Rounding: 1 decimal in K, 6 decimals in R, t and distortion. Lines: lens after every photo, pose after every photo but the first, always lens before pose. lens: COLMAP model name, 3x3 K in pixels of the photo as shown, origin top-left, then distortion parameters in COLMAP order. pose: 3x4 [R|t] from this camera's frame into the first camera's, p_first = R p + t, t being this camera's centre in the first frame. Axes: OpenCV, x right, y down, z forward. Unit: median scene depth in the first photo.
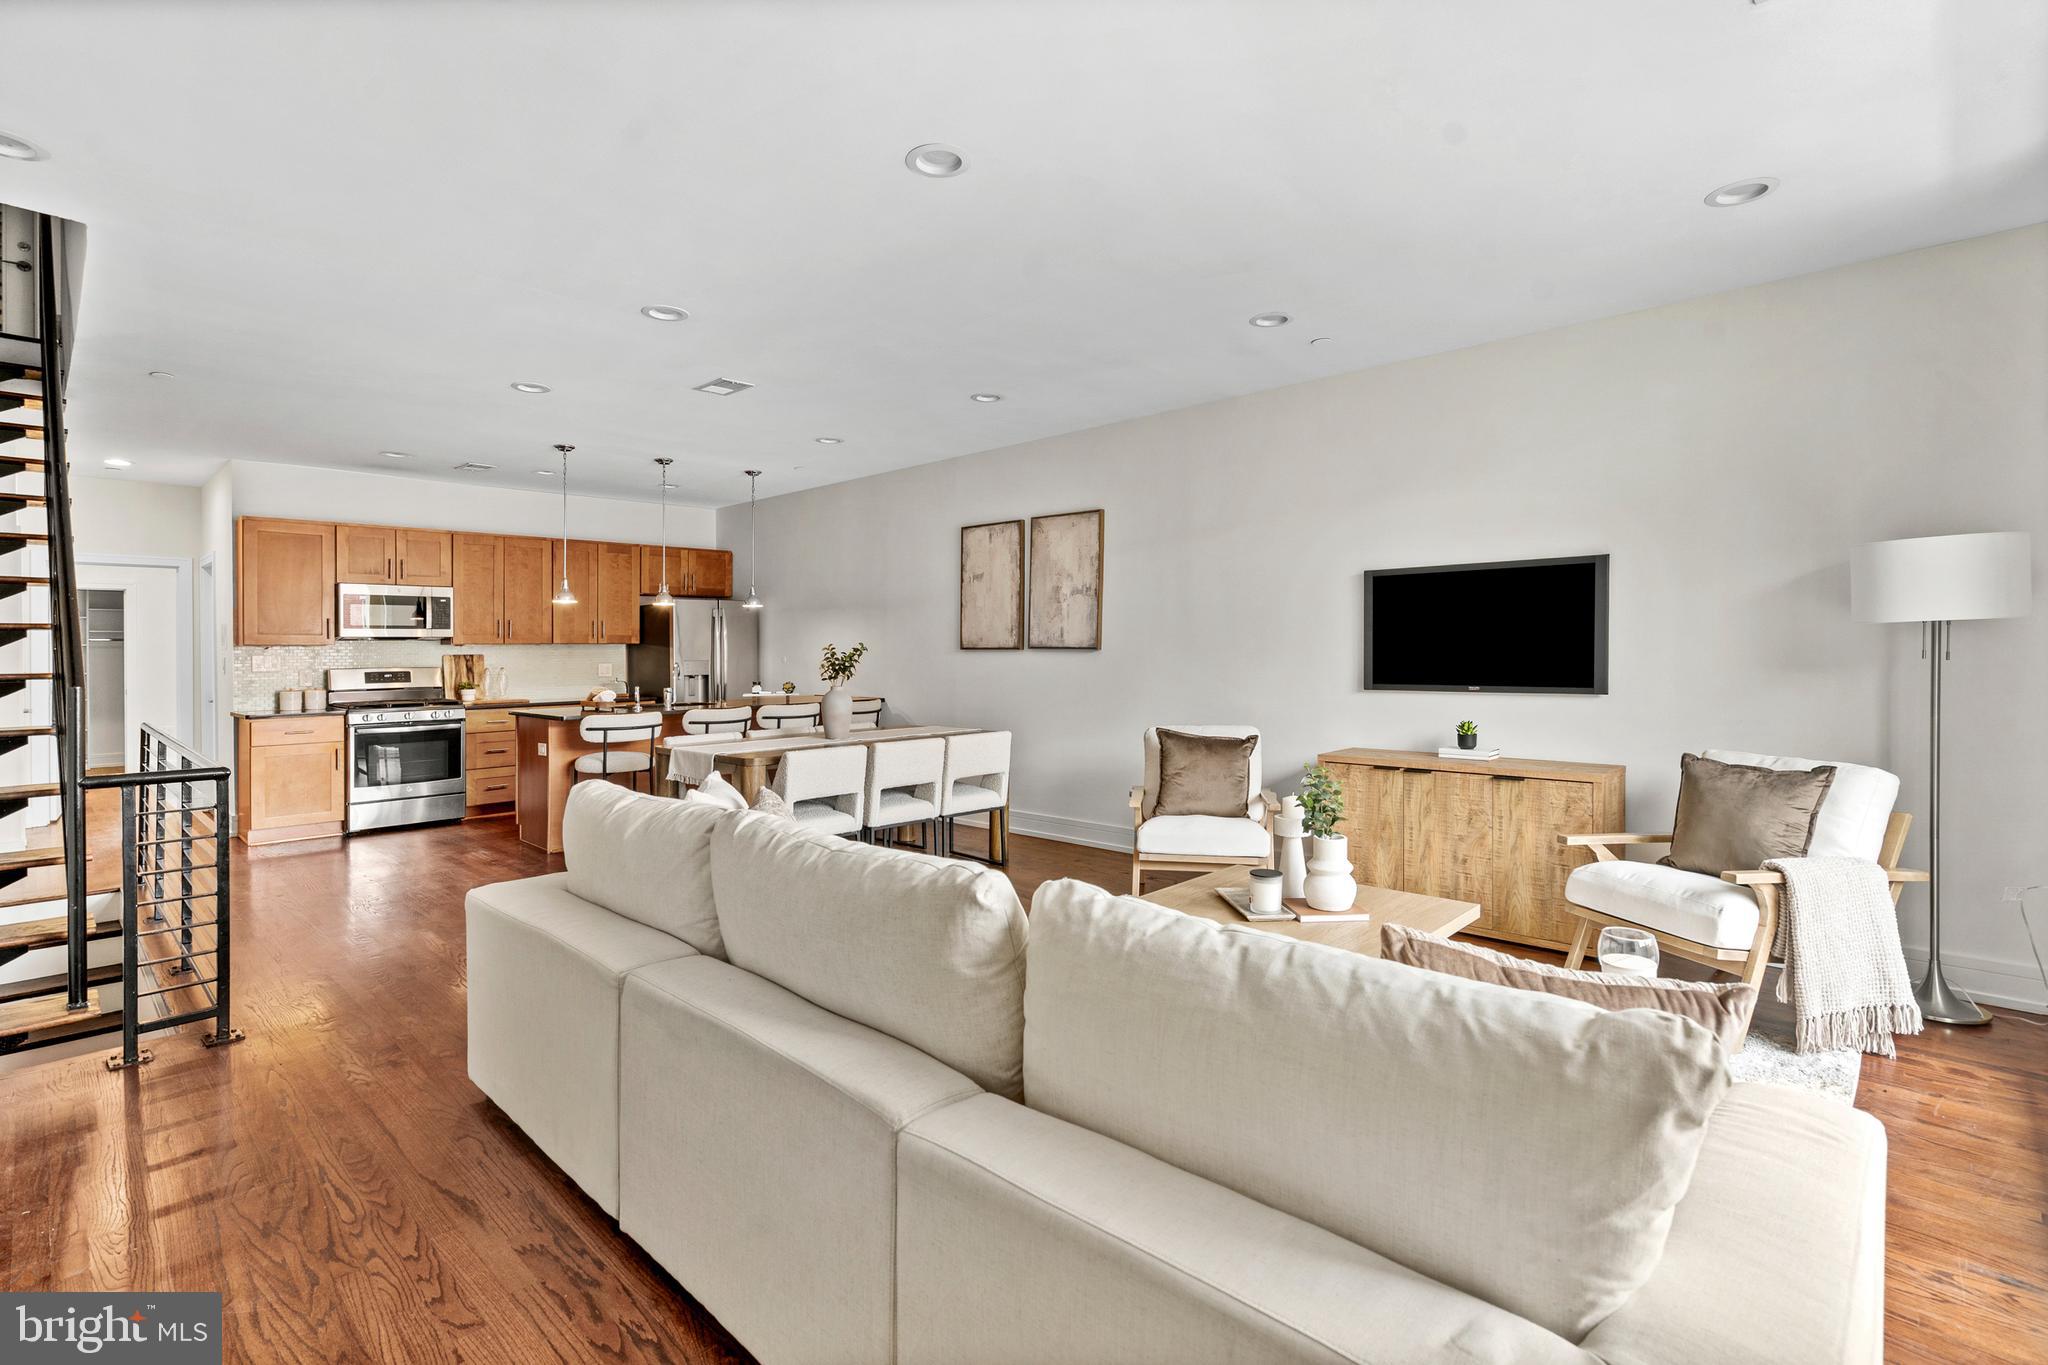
lens RADIAL K [[960.1, 0, 1017.9], [0, 960.1, 644.0], [0, 0, 1]] dist [-0.007908, 0.003965]
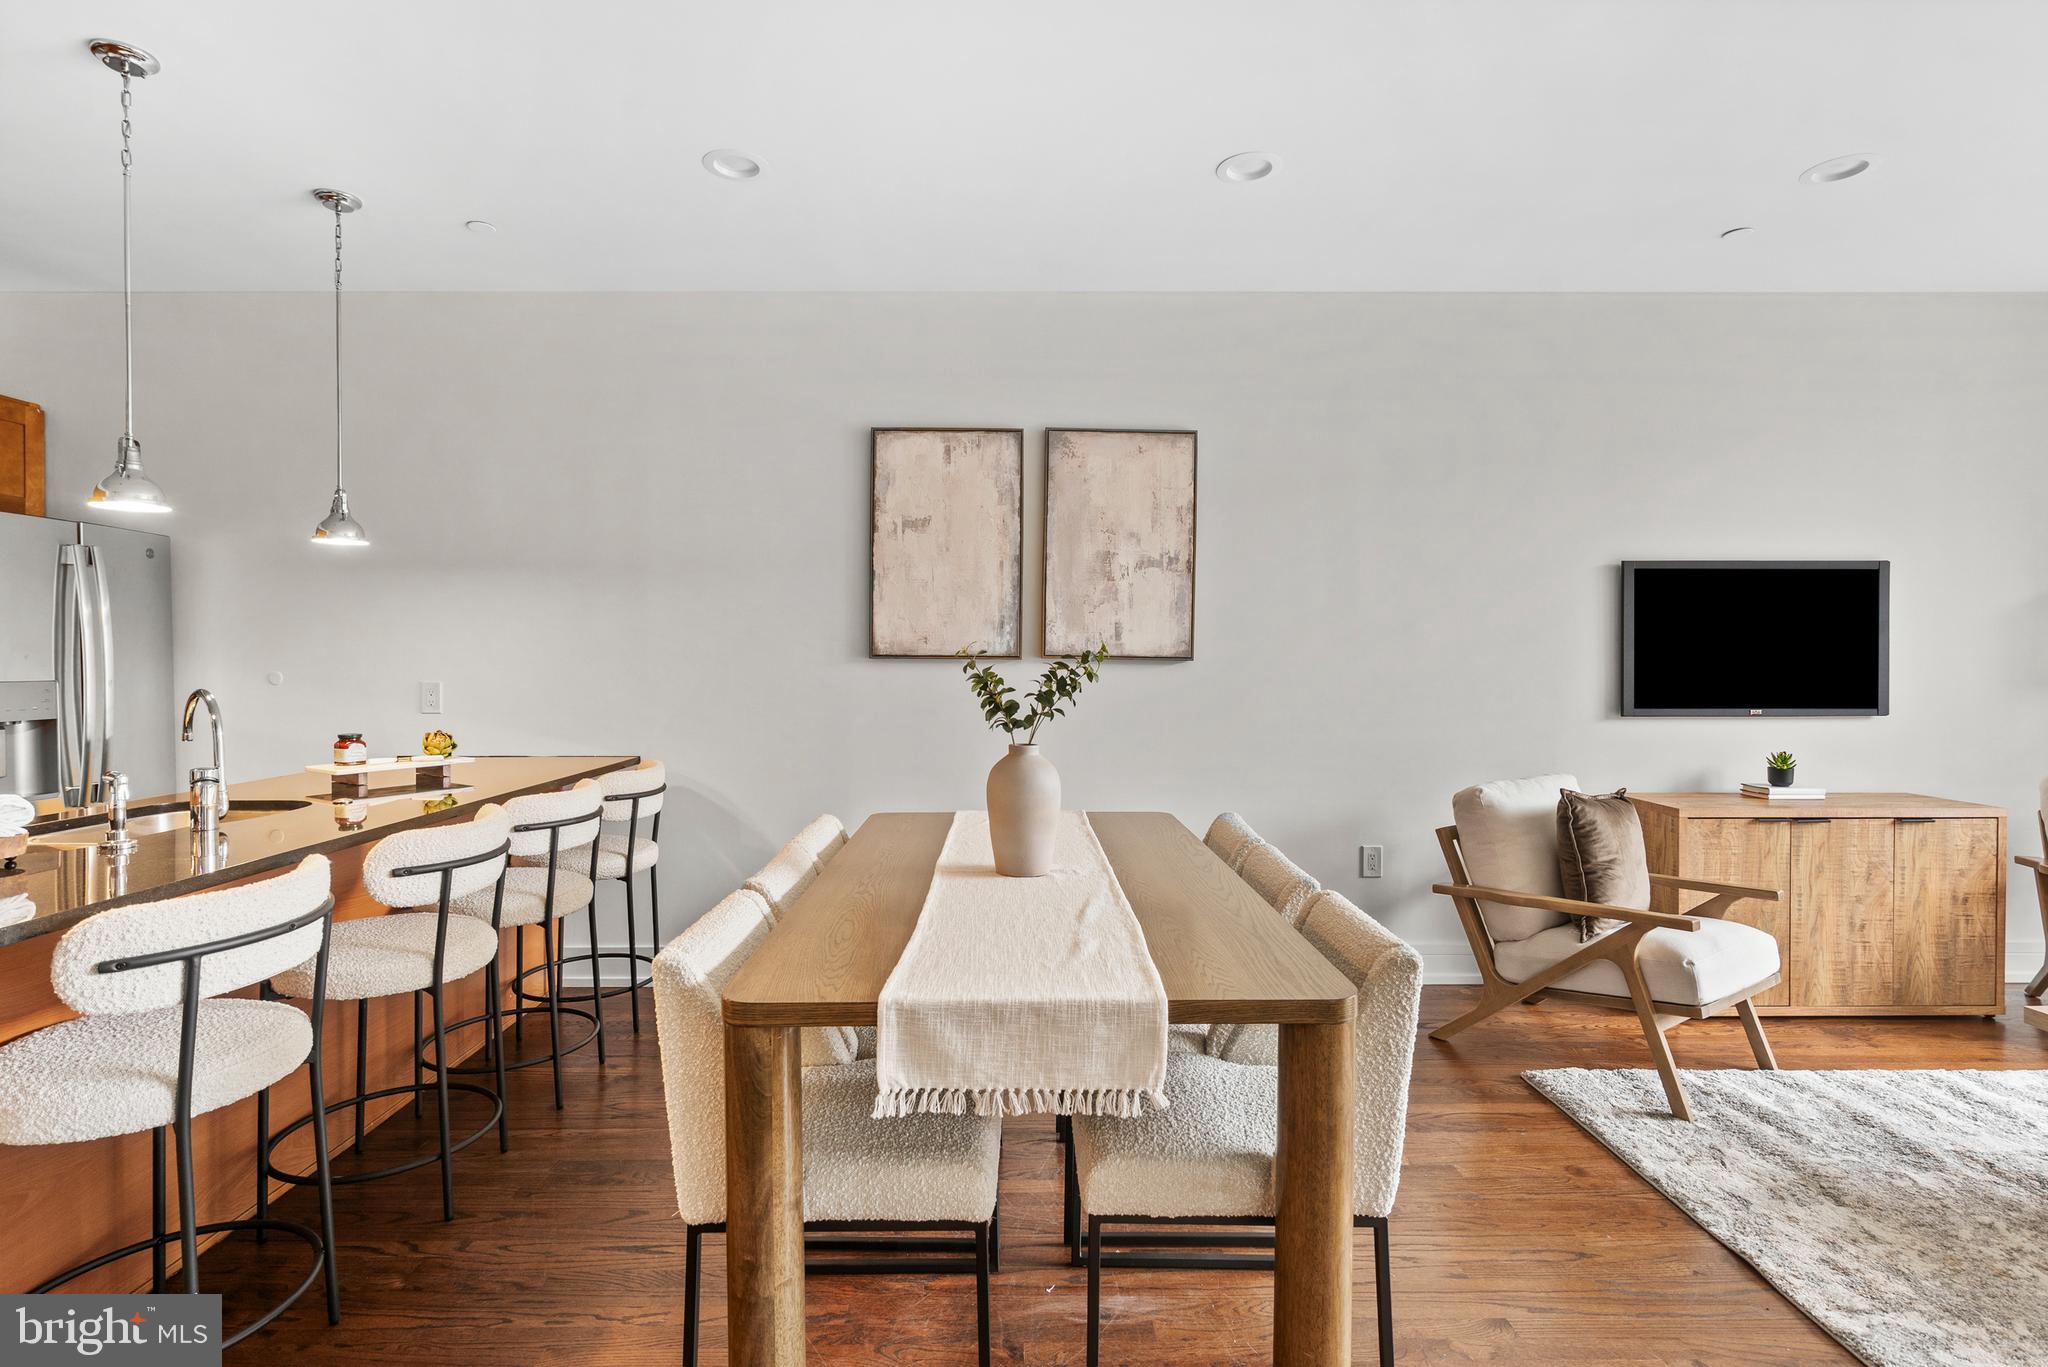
lens RADIAL K [[1003.8, 0, 992.9], [0, 1003.8, 678.4], [0, 0, 1]] dist [0.003296, -0.000755]
pose [[0.720543, -0.003554, 0.693401, -0.555310], [-0.011556, 0.999786, 0.017132, 0.009441], [-0.693314, -0.020357, 0.720348, 0.771204]]
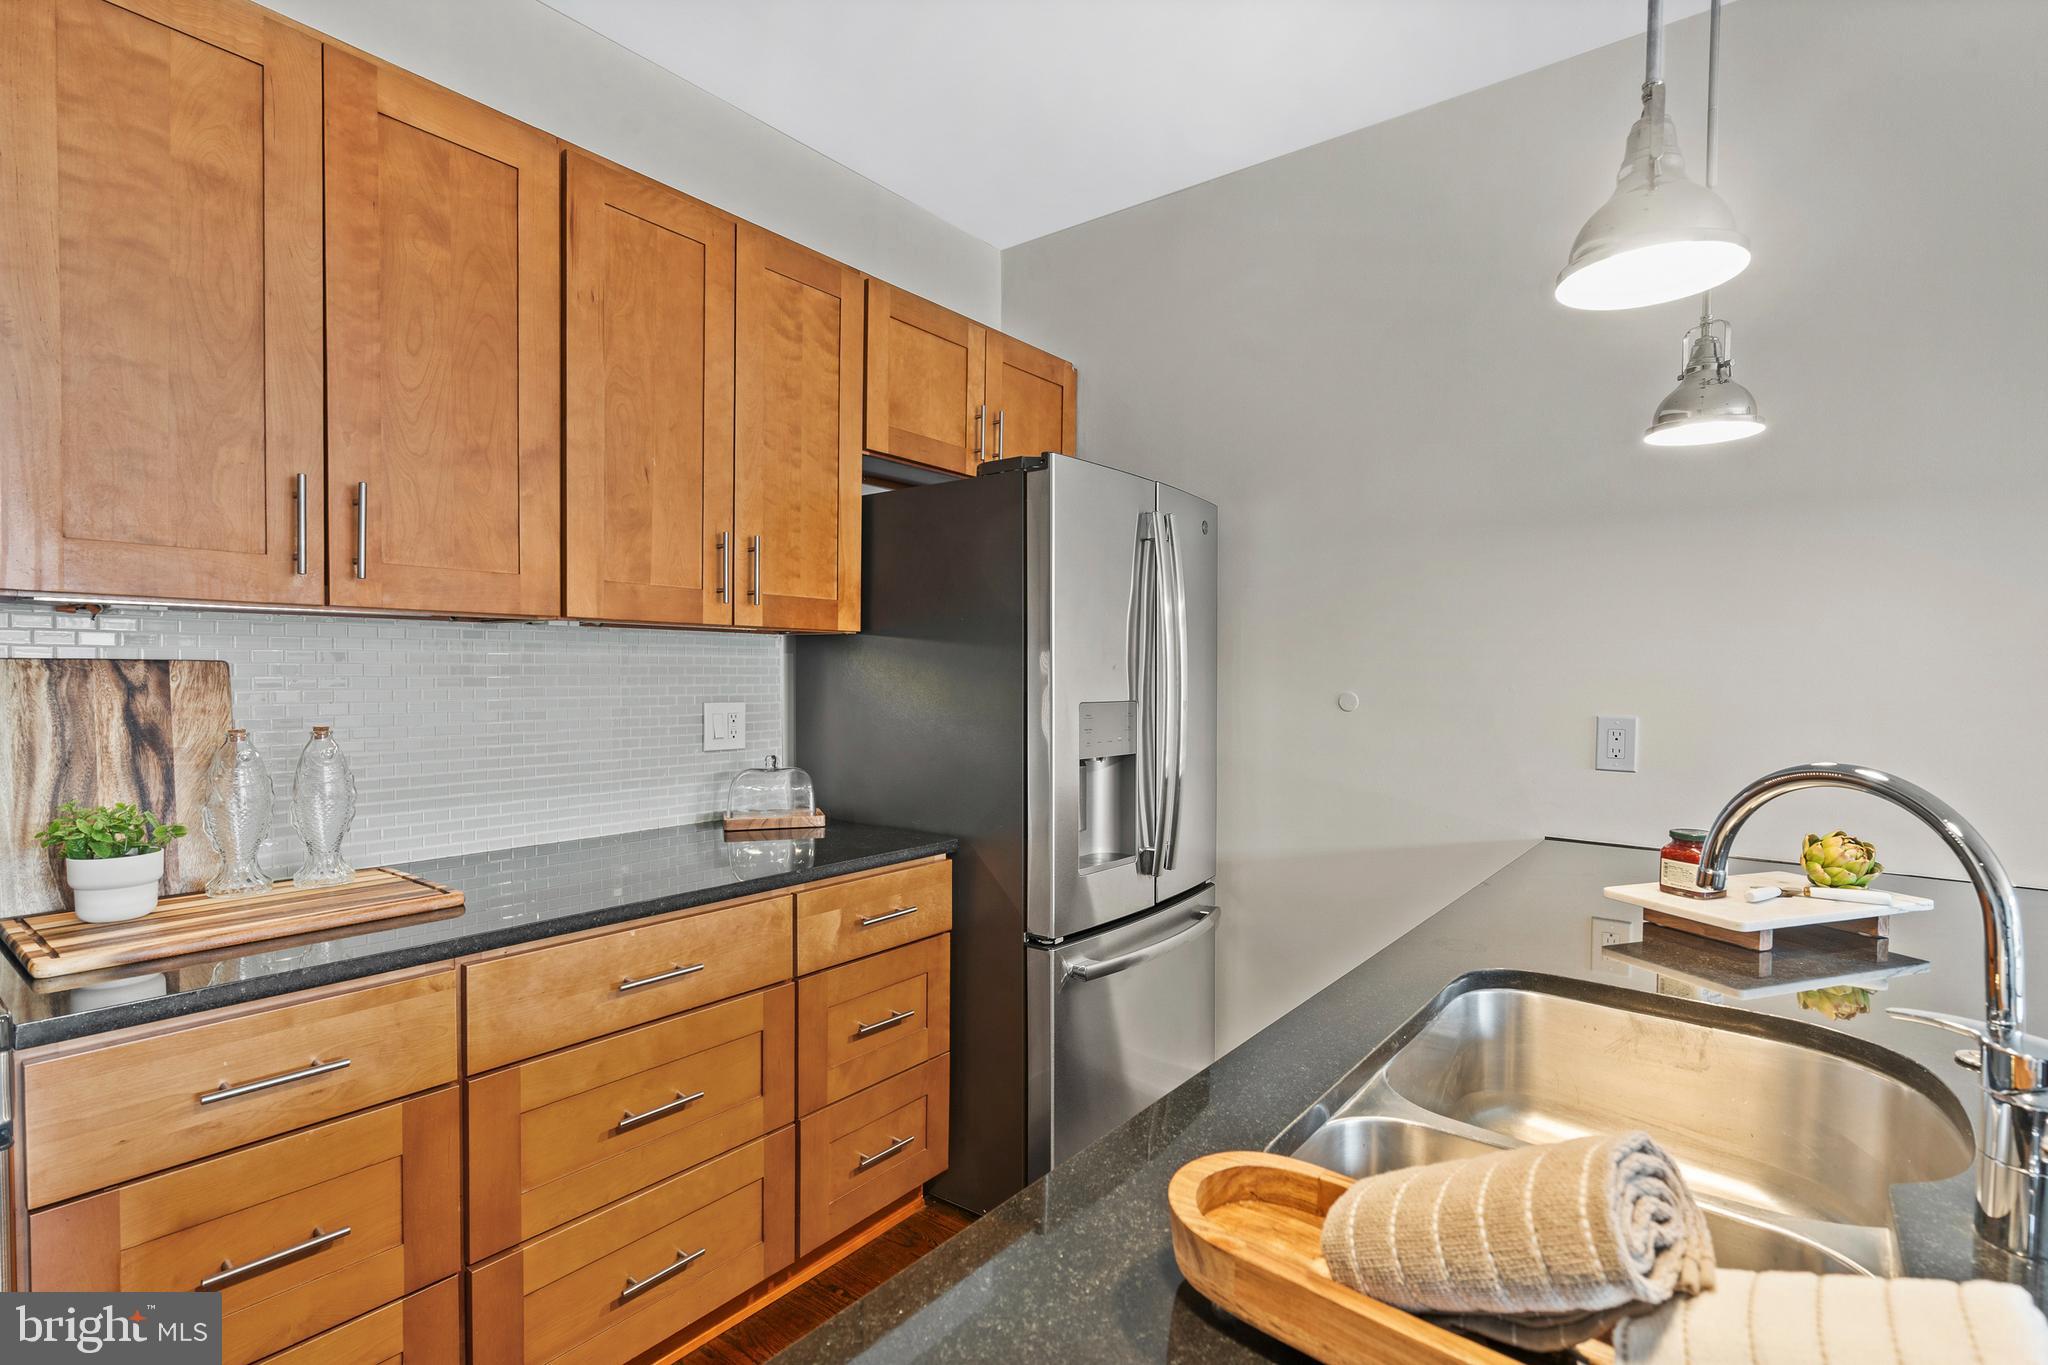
lens RADIAL K [[960.1, 0, 1013.8], [0, 960.1, 688.2], [0, 0, 1]] dist [-0.007908, 0.003965]
pose [[0.996395, 0.018198, 0.082863, -0.639763], [-0.020496, 0.999426, 0.026961, 0.012550], [-0.082325, -0.028562, 0.996196, 1.232497]]
